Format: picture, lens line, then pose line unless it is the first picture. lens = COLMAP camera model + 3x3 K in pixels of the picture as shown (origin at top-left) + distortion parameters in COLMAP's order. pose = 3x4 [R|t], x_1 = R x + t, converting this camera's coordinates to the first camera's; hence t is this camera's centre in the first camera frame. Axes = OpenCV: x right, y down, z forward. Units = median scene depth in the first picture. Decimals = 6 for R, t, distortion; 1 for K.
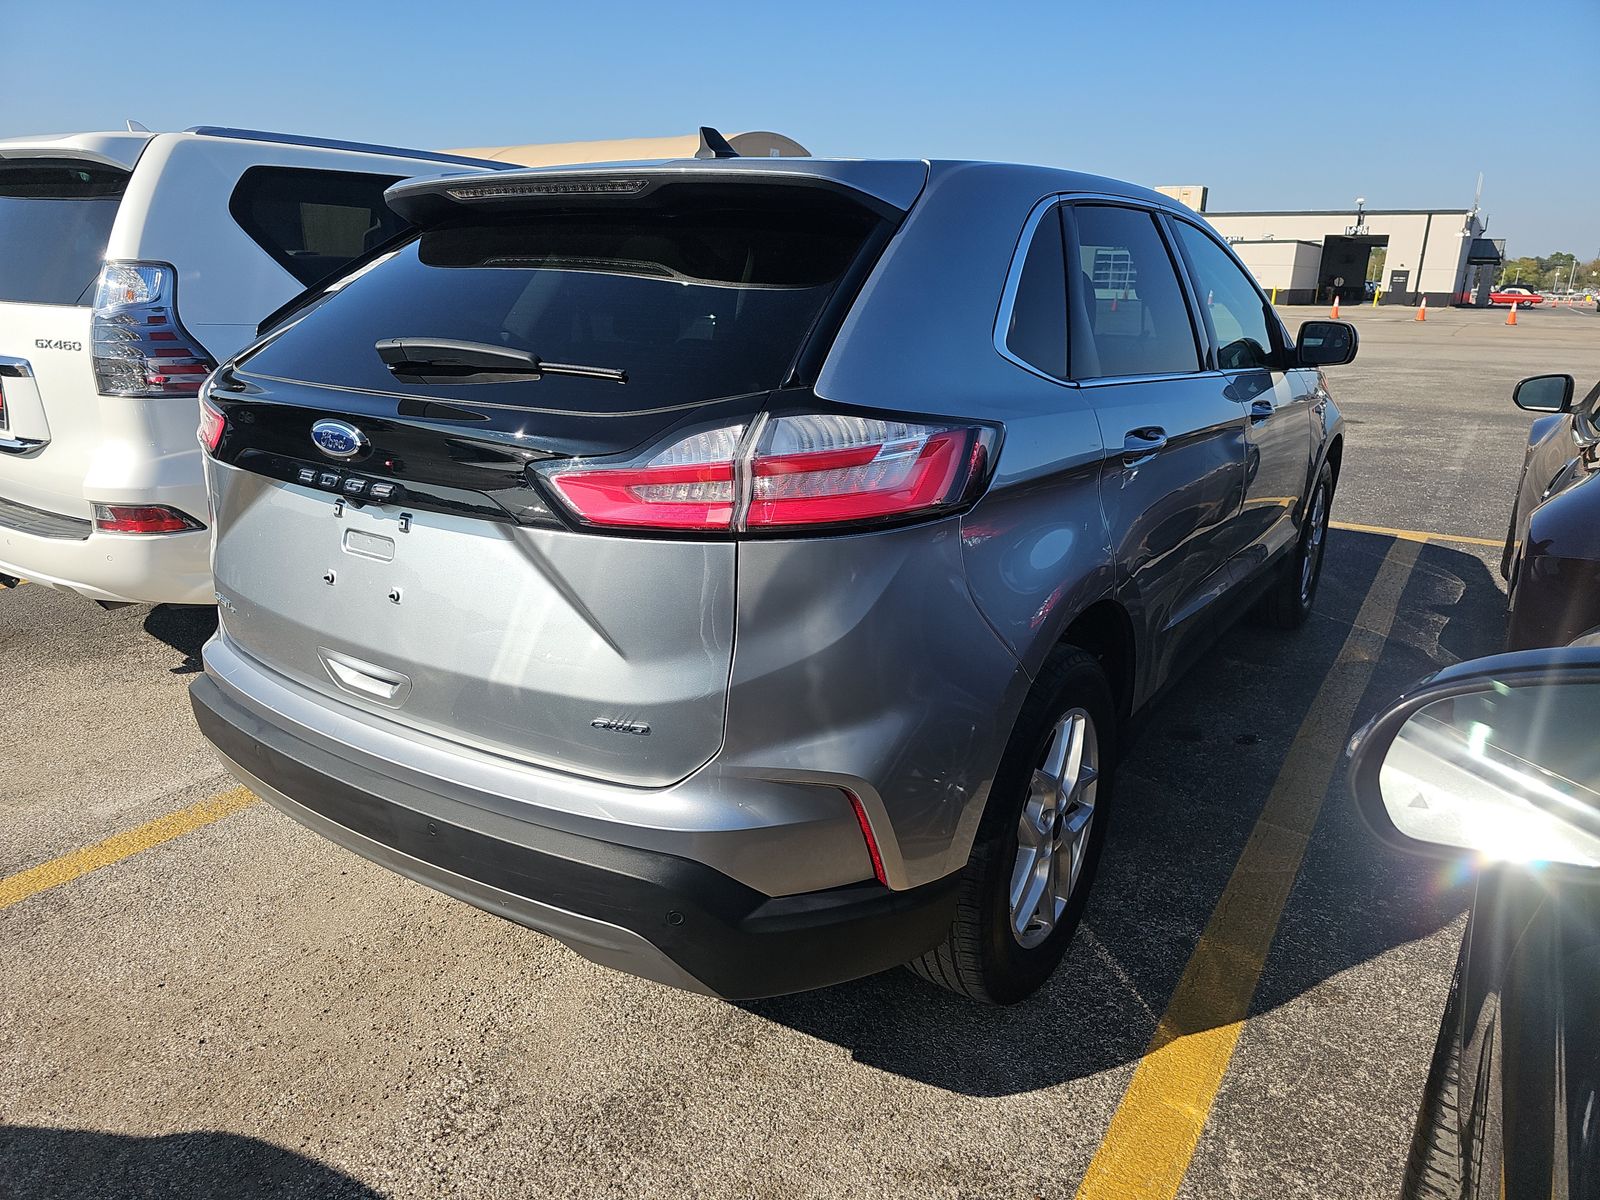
lens RADIAL K [[1120.9, 0, 800.0], [0, 1120.9, 600.0], [0, 0, 1]] dist [0.043303, -0.059287]
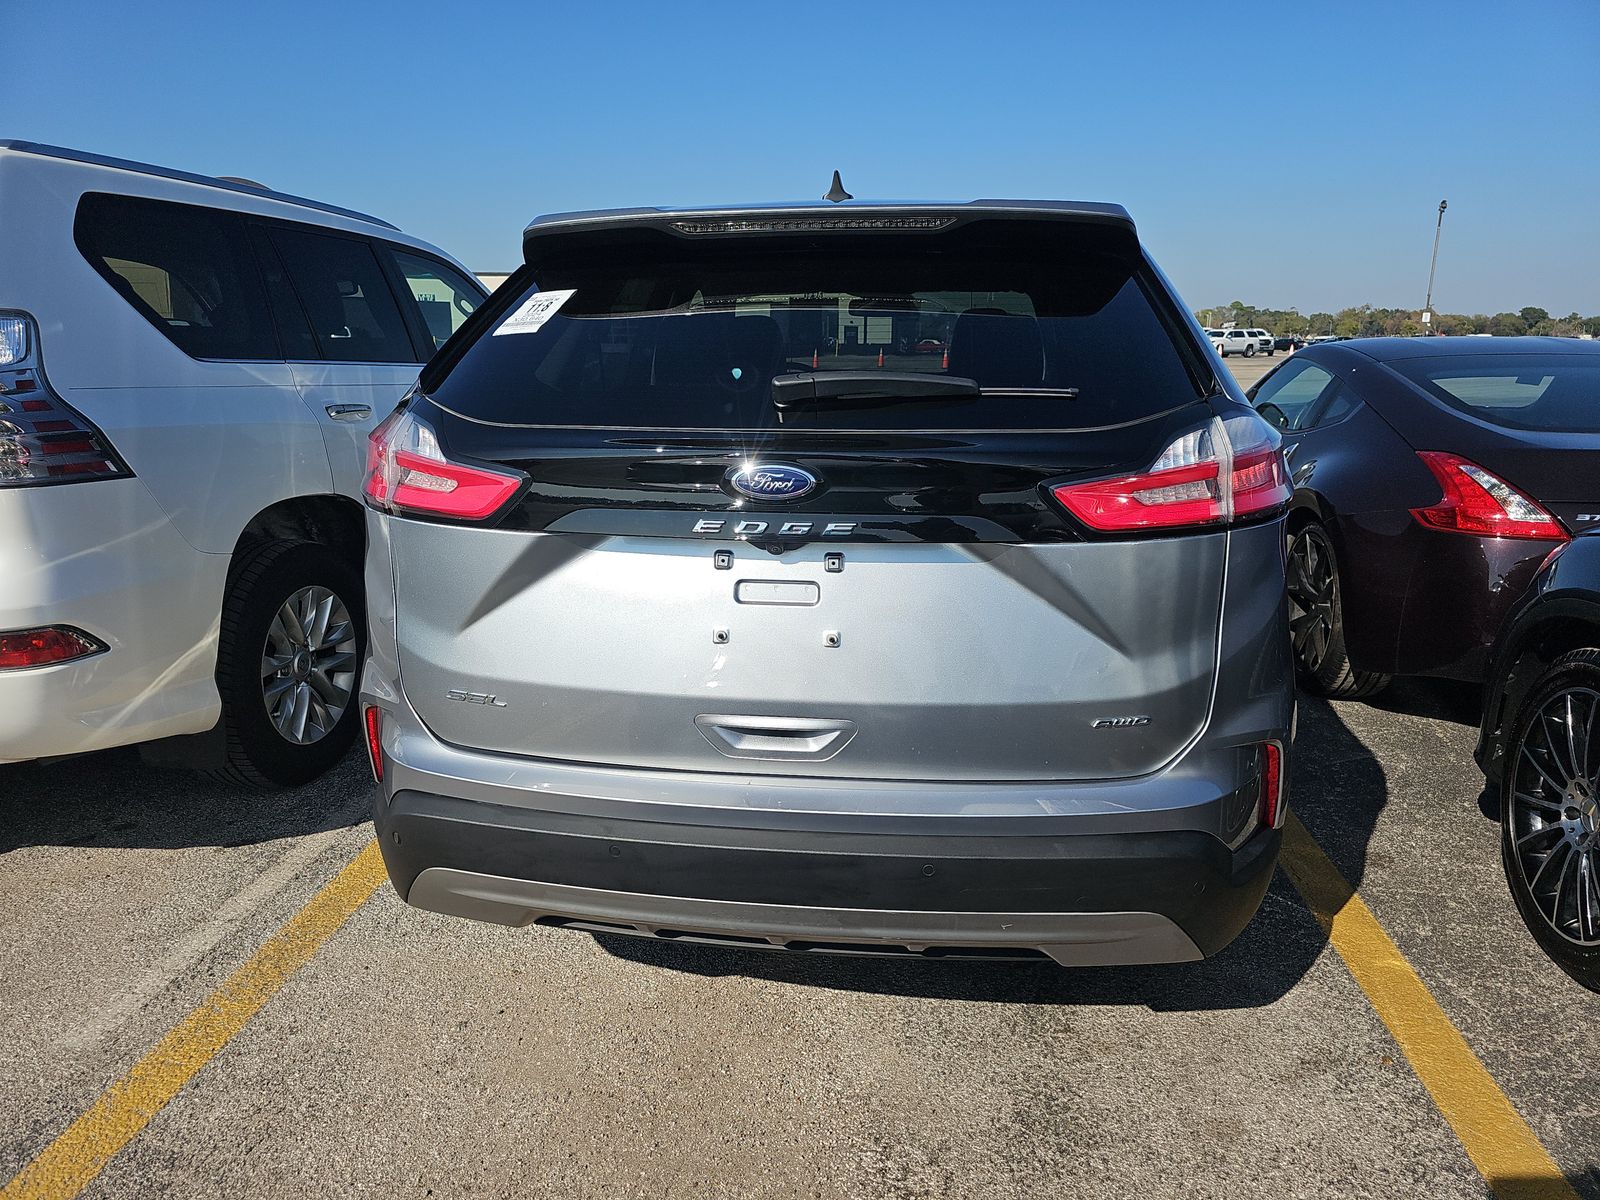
lens RADIAL K [[1111.8, 0, 798.1], [0, 1111.8, 593.1], [0, 0, 1]] dist [0.044701, -0.054684]
pose [[0.878033, -0.124051, 0.462245, -0.733243], [0.149553, 0.988576, -0.018774, -0.026650], [-0.454635, 0.085614, 0.886554, 0.161944]]
